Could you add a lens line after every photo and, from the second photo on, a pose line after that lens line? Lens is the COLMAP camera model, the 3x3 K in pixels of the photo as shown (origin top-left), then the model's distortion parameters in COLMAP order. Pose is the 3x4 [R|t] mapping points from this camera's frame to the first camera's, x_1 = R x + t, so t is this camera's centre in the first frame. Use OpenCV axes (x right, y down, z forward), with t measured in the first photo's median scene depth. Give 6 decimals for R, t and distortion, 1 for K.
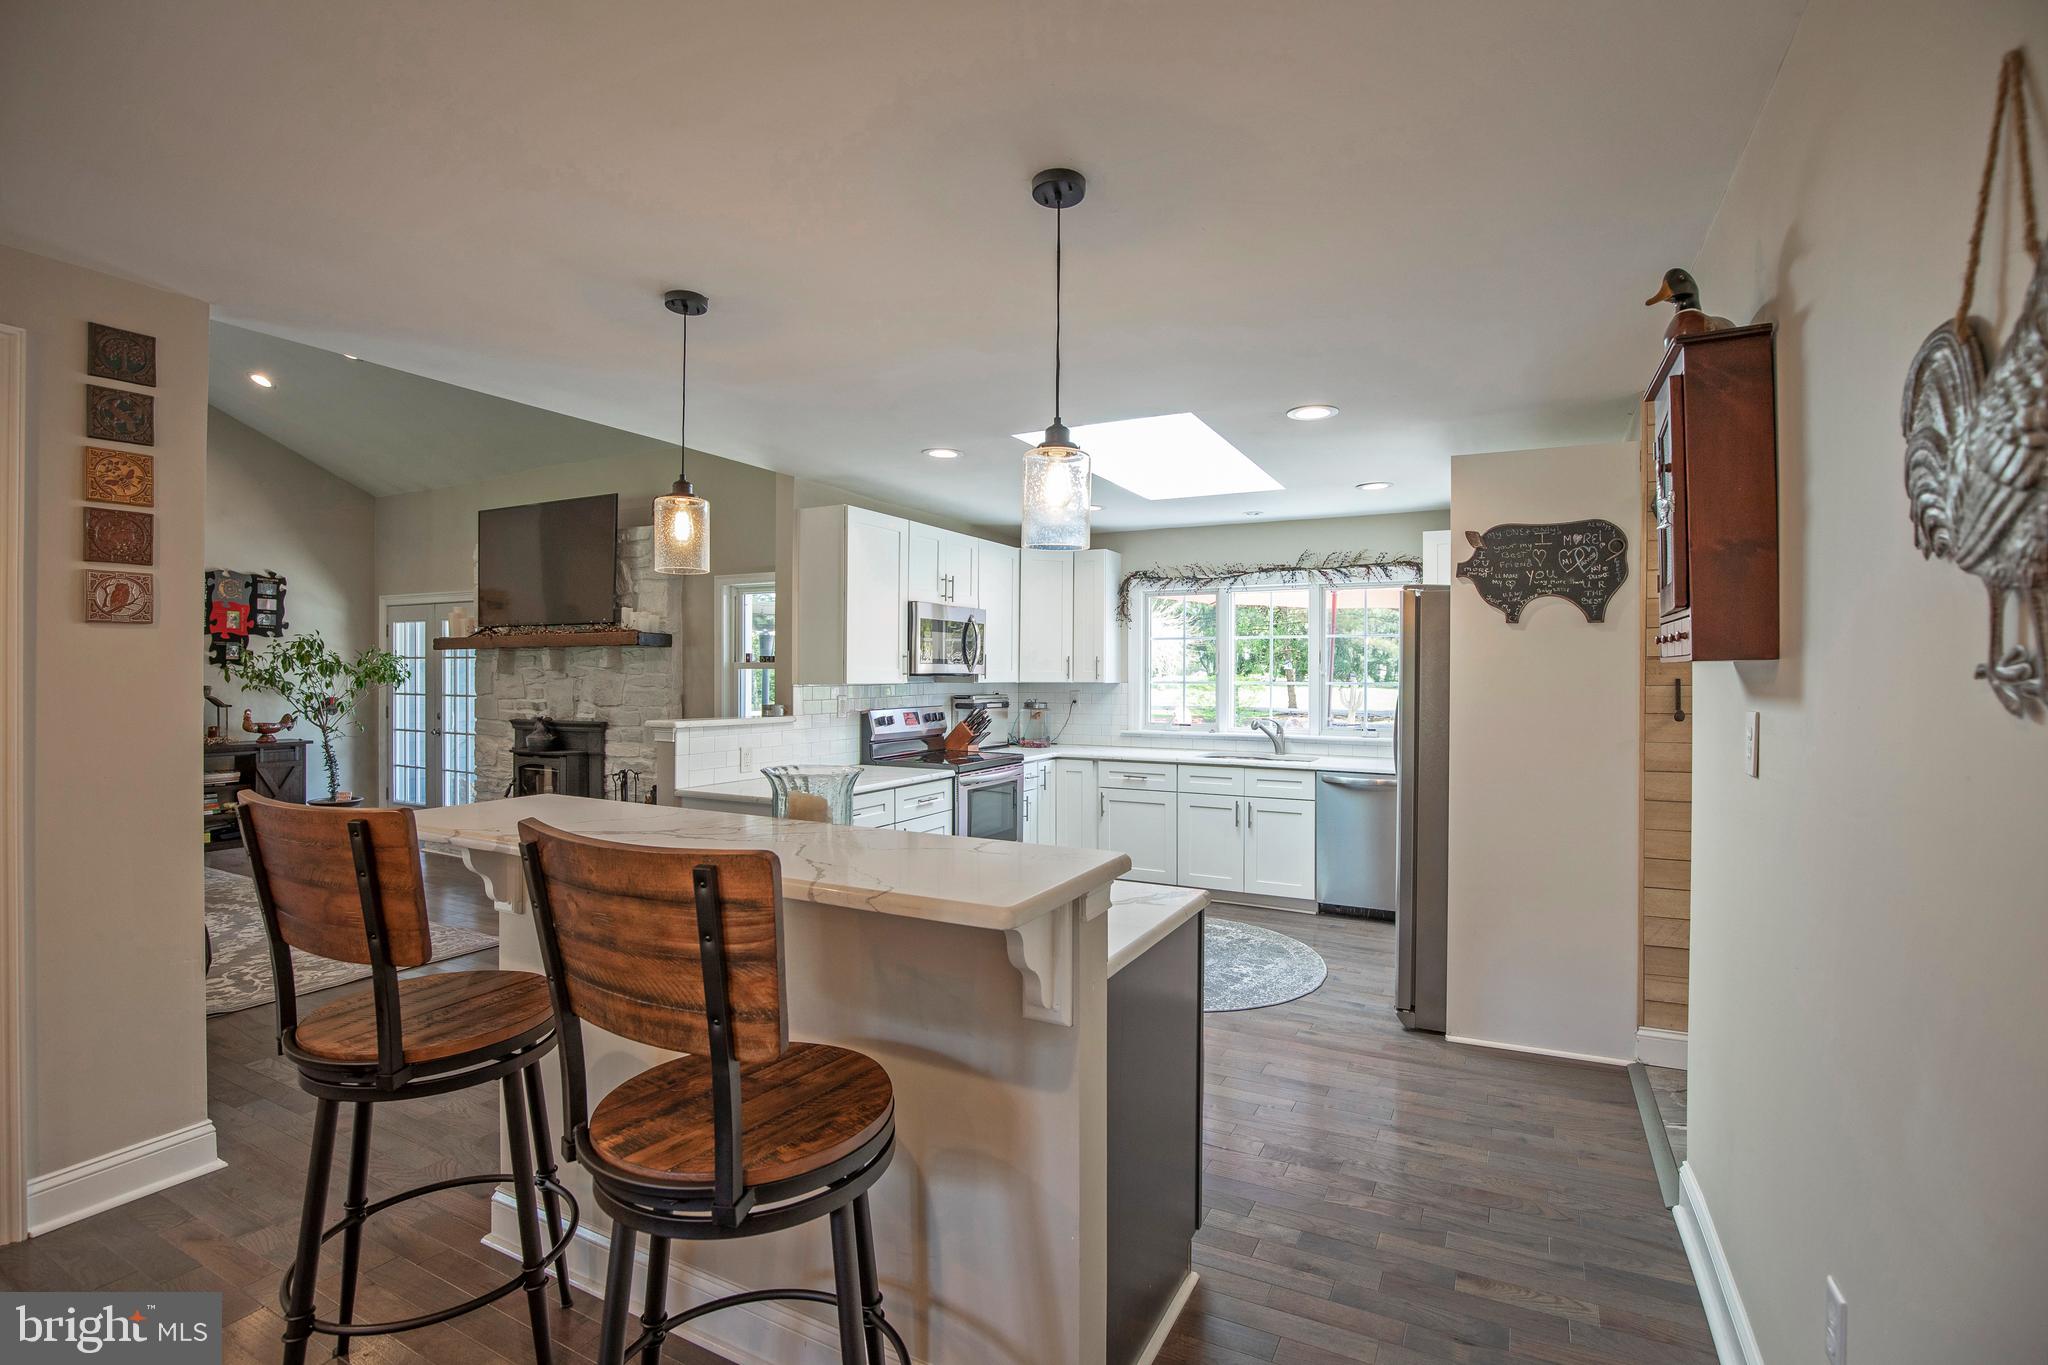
lens RADIAL K [[945.9, 0, 1025.1], [0, 945.9, 675.9], [0, 0, 1]] dist [-0.027711, -0.000117]
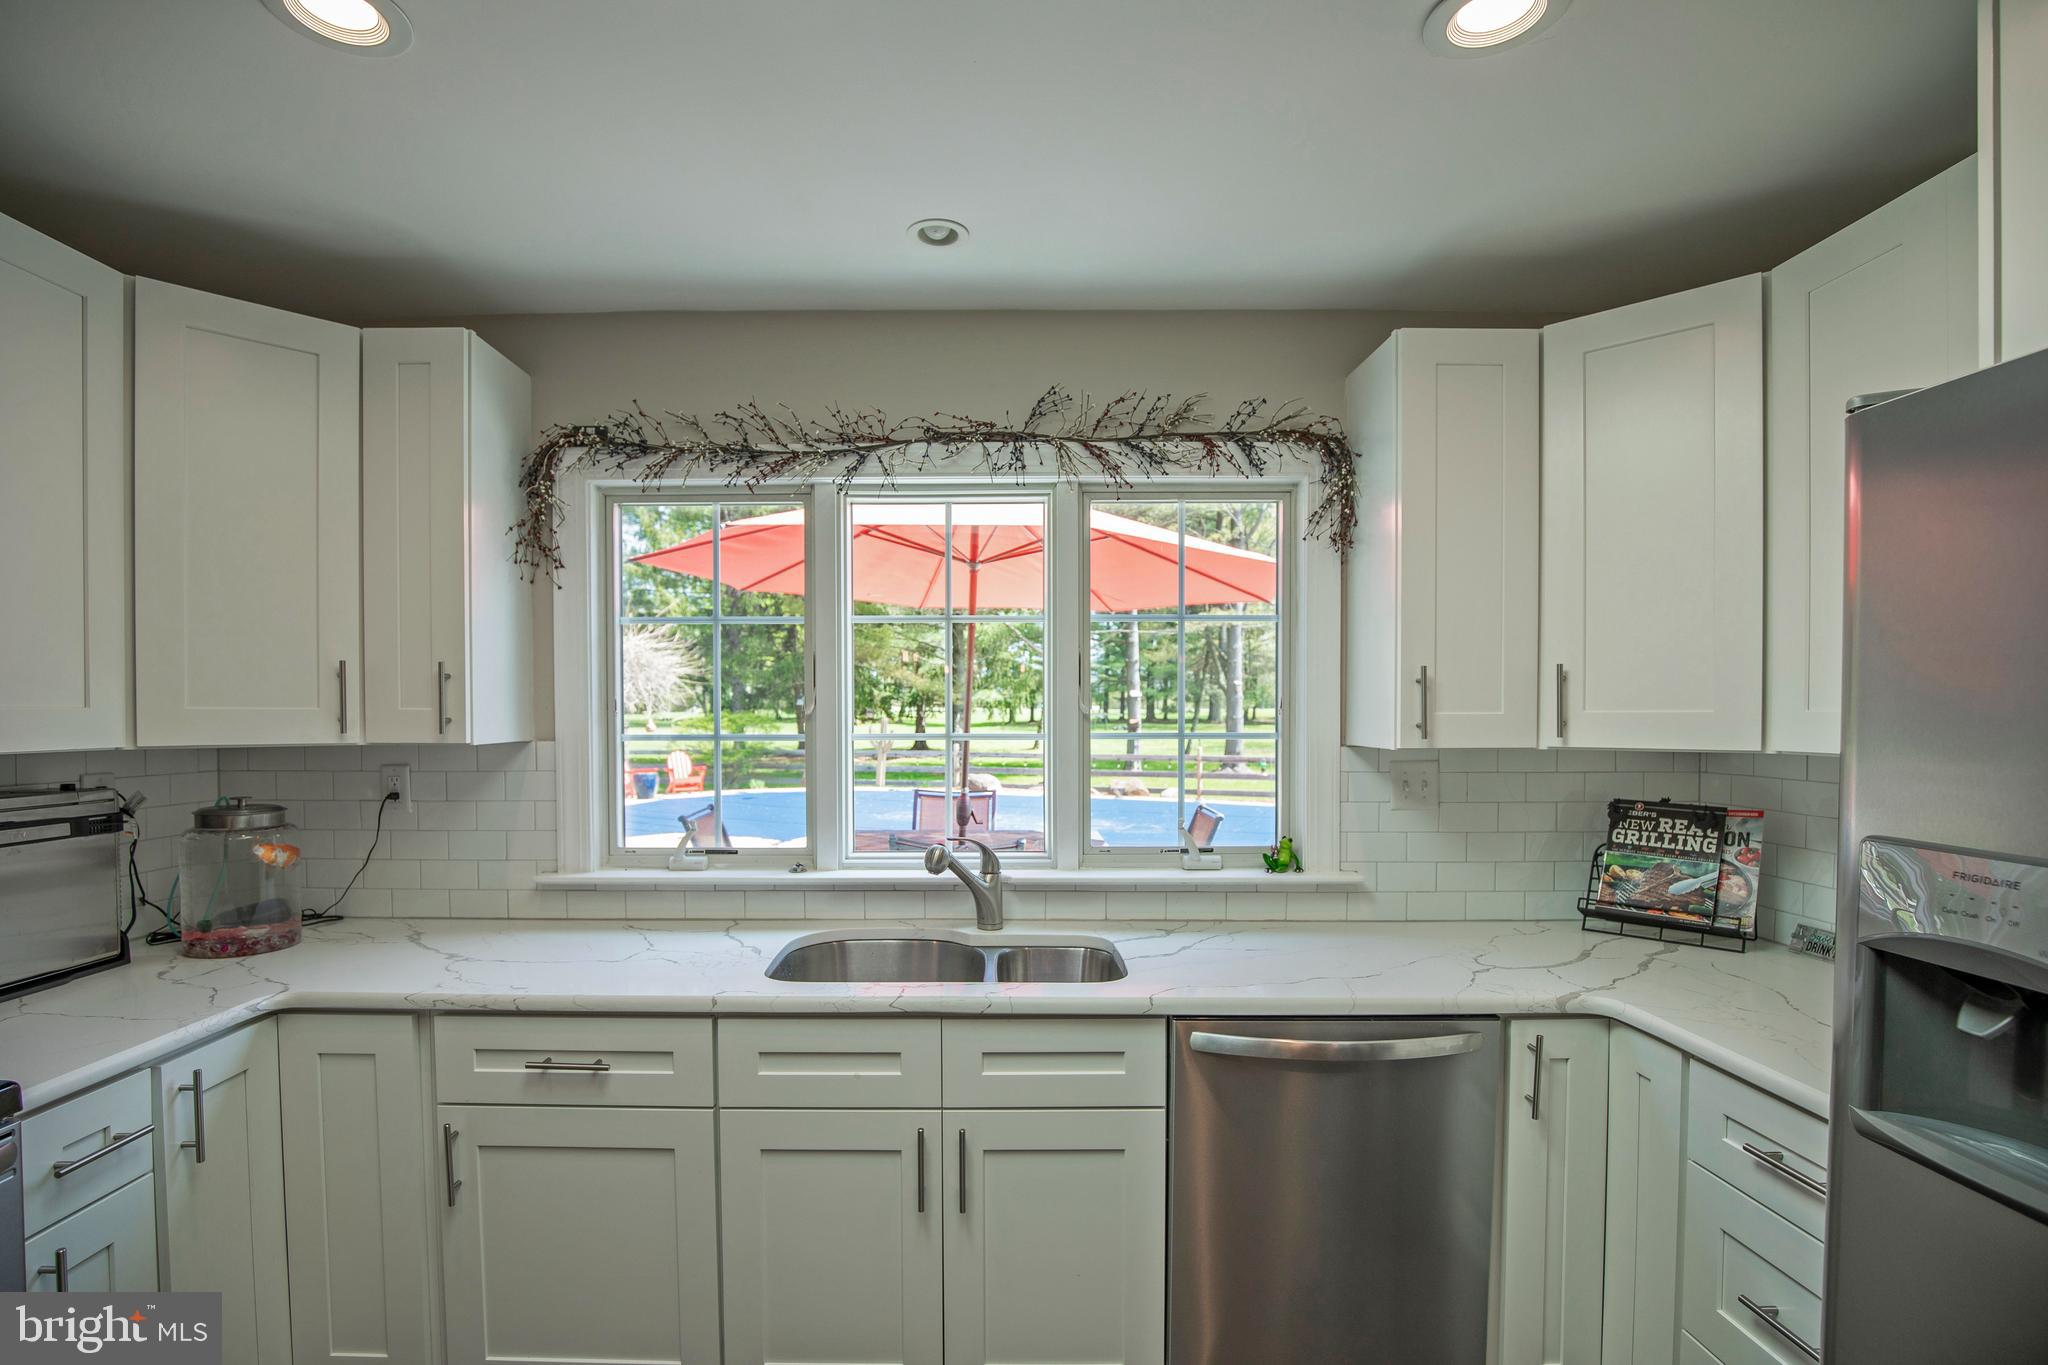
lens RADIAL K [[957.7, 0, 985.4], [0, 957.7, 732.6], [0, 0, 1]] dist [-0.028852, 0.000306]
pose [[0.885740, -0.016481, 0.463889, 0.090953], [0.006290, 0.999704, 0.023507, -0.003938], [-0.464139, -0.017904, 0.885582, 0.644412]]
